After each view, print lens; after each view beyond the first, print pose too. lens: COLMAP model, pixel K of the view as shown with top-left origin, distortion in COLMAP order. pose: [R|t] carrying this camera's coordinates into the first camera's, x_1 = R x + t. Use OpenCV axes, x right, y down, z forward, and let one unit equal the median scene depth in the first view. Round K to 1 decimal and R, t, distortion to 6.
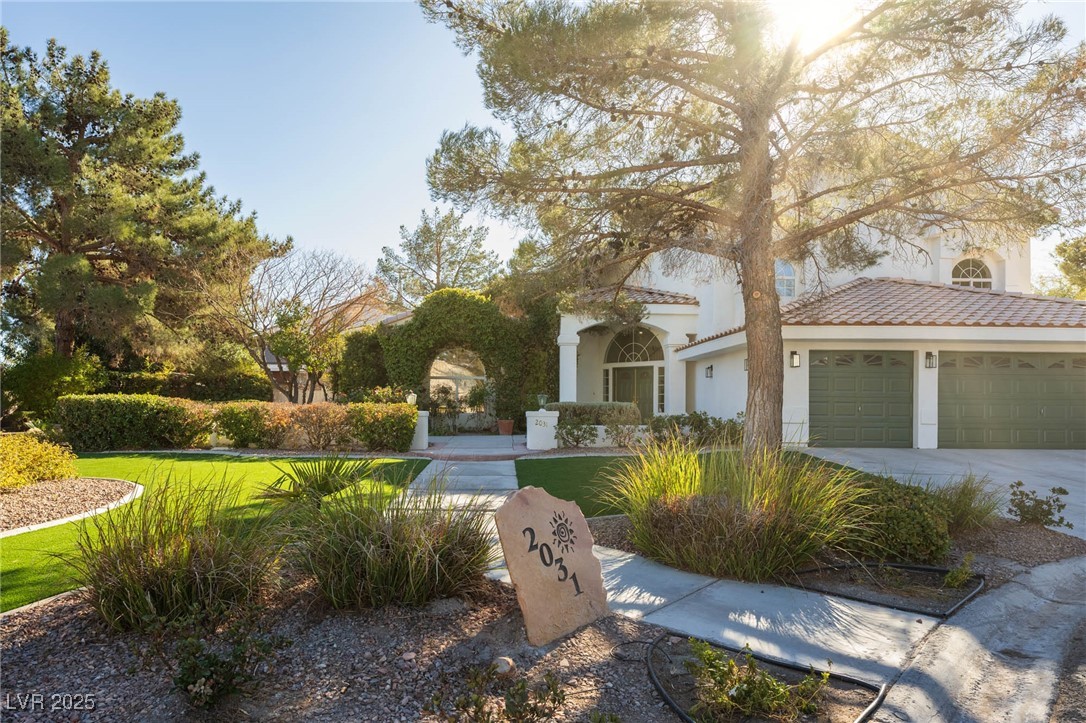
lens RADIAL K [[750.2, 0, 534.0], [0, 750.2, 366.2], [0, 0, 1]] dist [-0.005677, -0.001026]
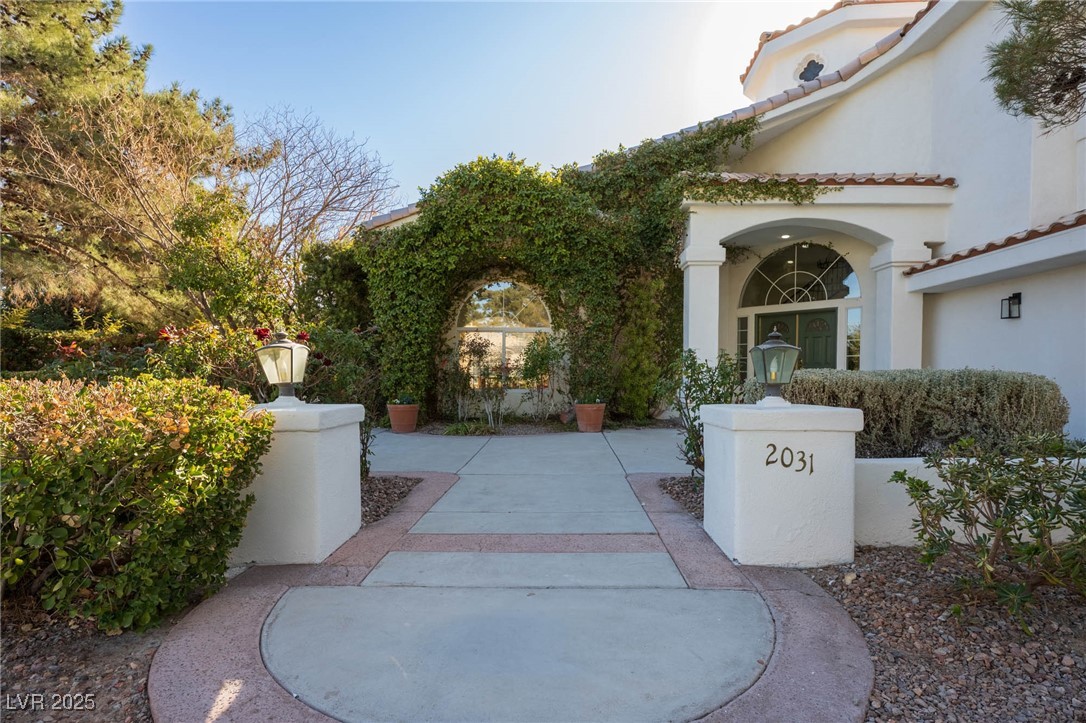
lens RADIAL K [[562.2, 0, 541.9], [0, 562.2, 389.7], [0, 0, 1]] dist [-0.002973, -0.000566]
pose [[0.997292, 0.000201, -0.073539, -0.040928], [0.006002, 0.996438, 0.084118, 0.026645], [0.073294, -0.084332, 0.993738, 0.573675]]
